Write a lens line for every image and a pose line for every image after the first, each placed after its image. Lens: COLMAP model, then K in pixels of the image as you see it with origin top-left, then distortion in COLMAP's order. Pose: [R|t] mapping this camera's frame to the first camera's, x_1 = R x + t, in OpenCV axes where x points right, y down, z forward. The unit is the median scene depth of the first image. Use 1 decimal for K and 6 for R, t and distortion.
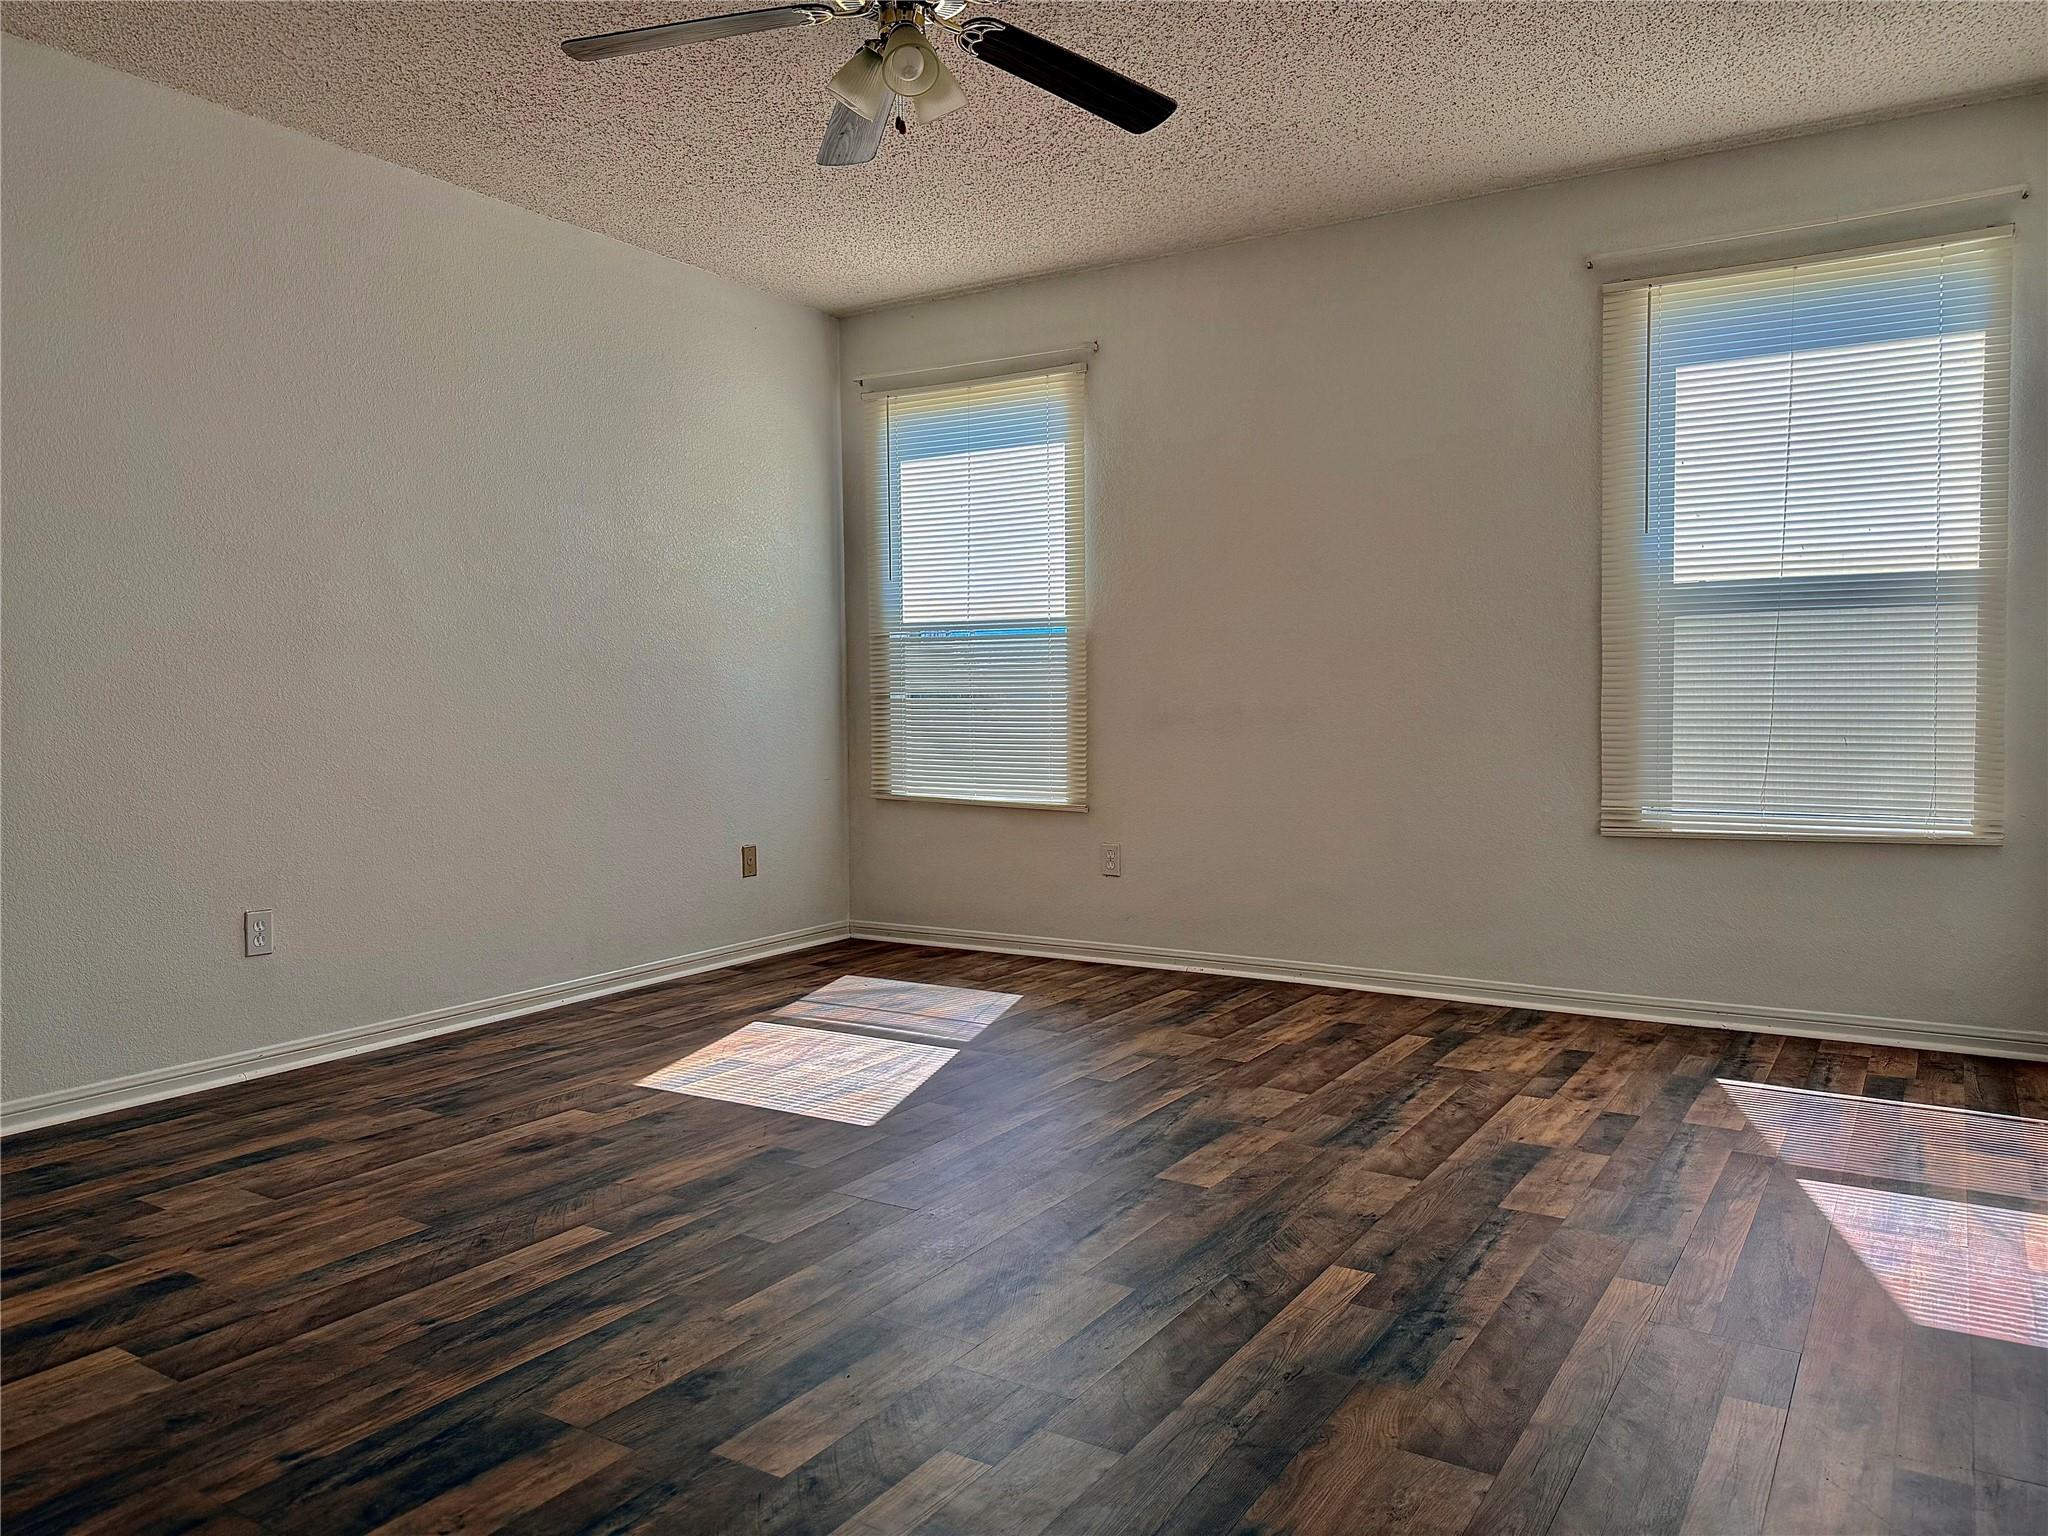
lens RADIAL K [[1446.3, 0, 1032.0], [0, 1446.3, 761.1], [0, 0, 1]] dist [-0.001445, -0.017181]
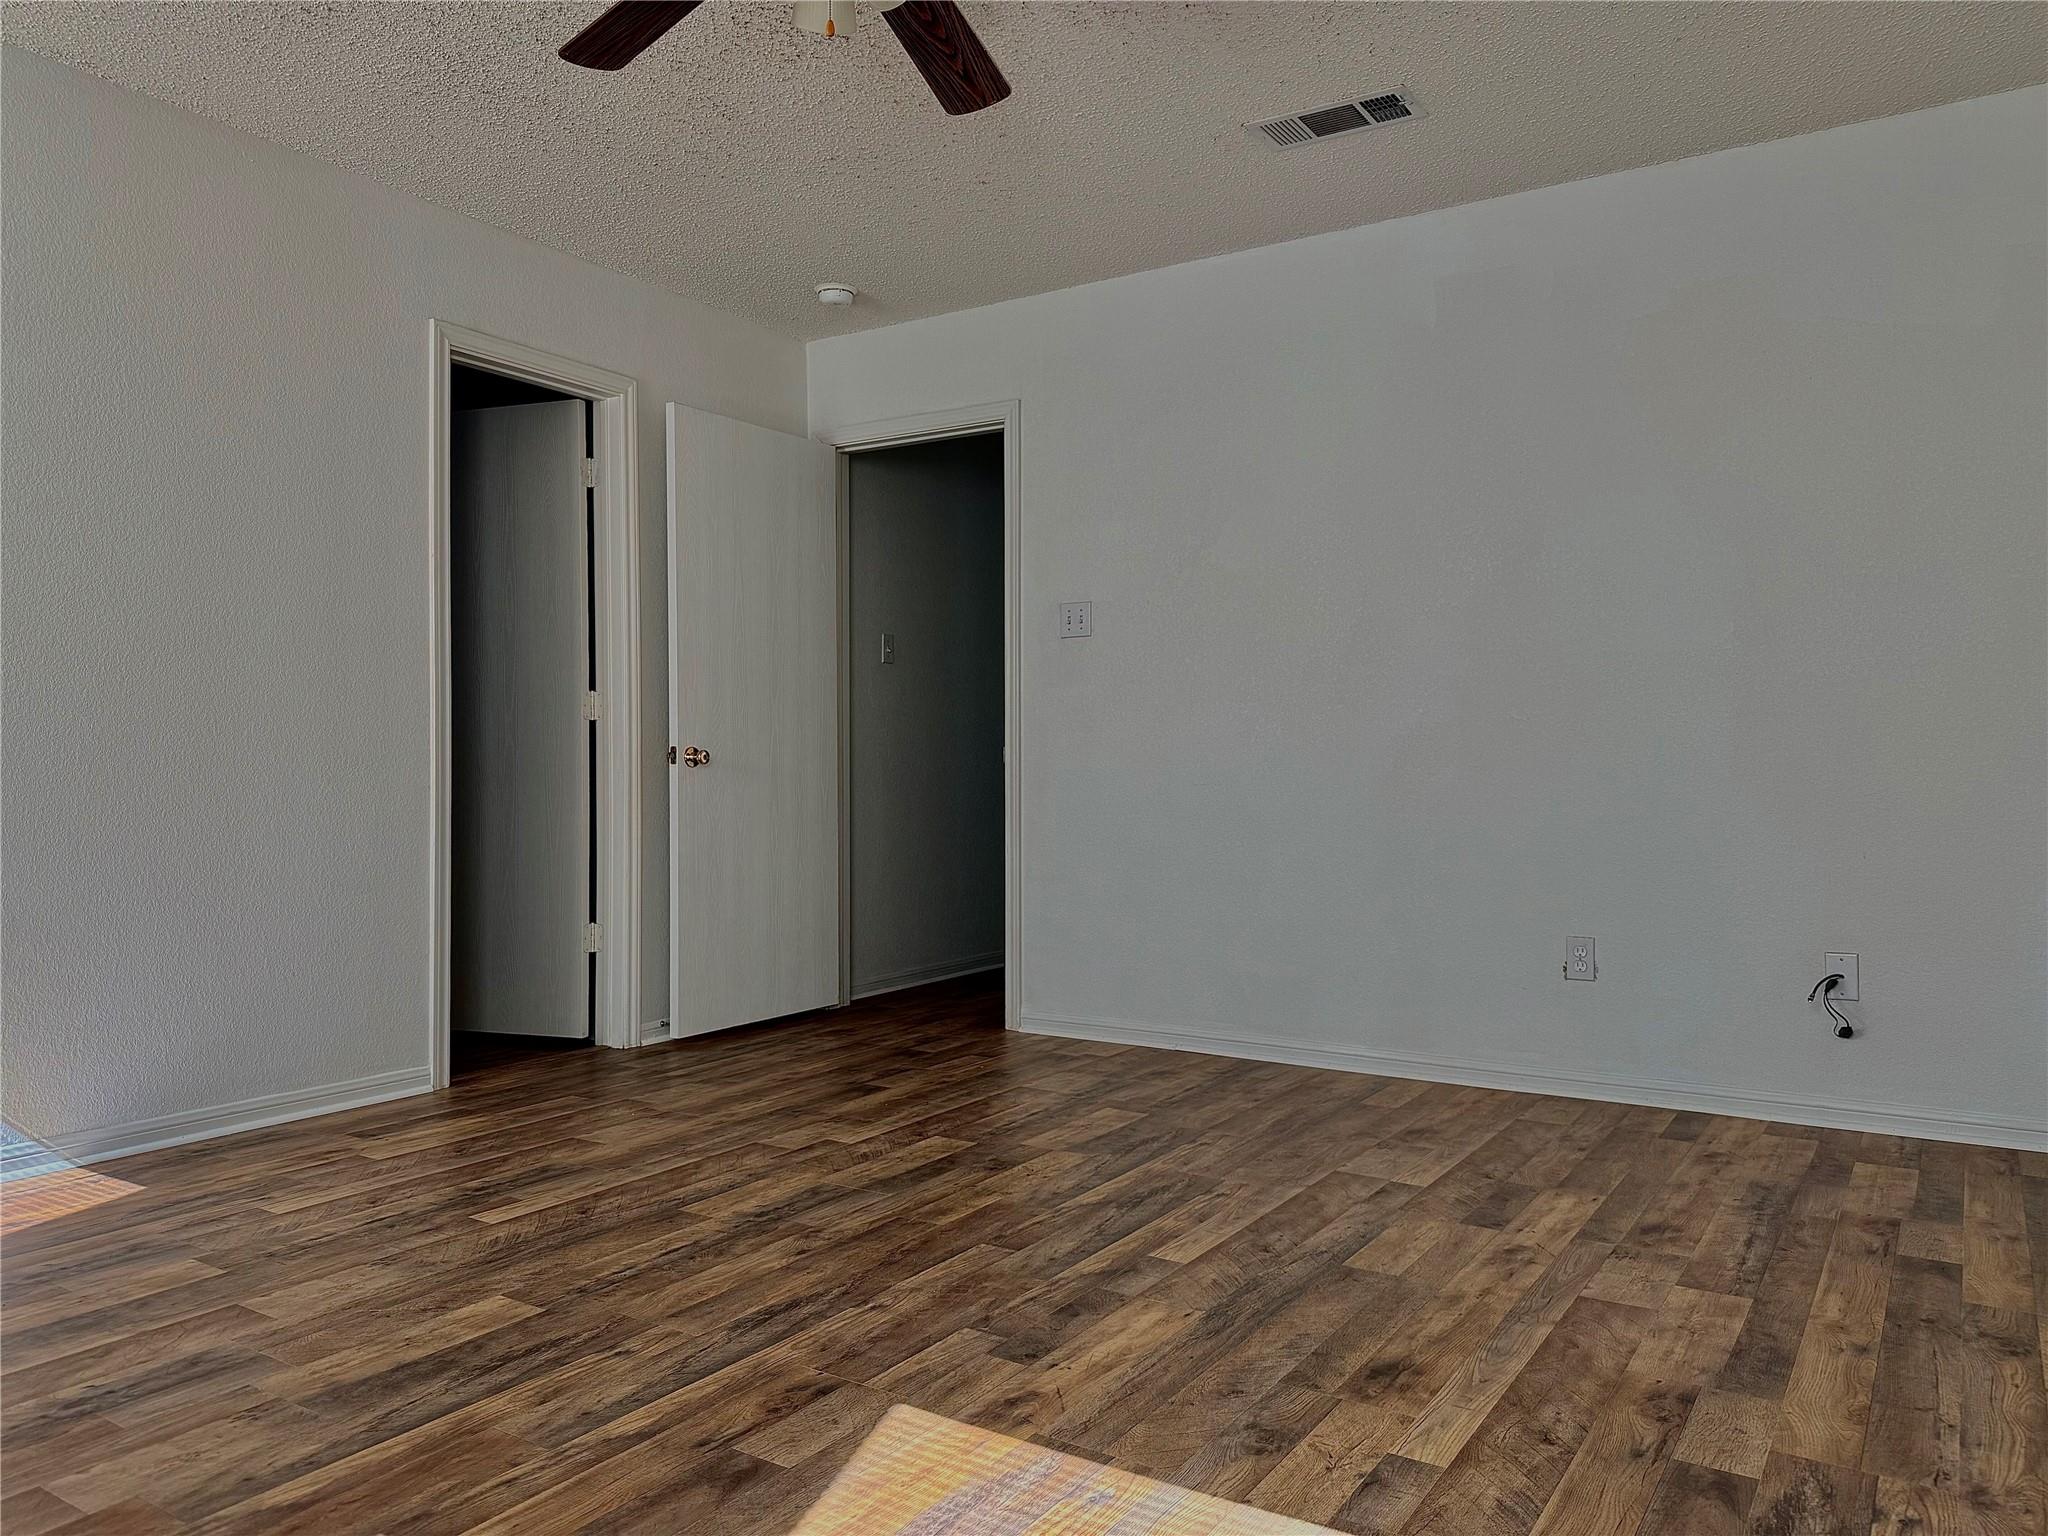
lens RADIAL K [[1446.3, 0, 1021.2], [0, 1446.3, 766.2], [0, 0, 1]] dist [-0.001445, -0.017181]
pose [[-0.999813, 0.009220, 0.016979, -0.209256], [0.009920, 0.999084, 0.041622, -0.053472], [-0.016580, 0.041782, -0.998989, 1.874366]]
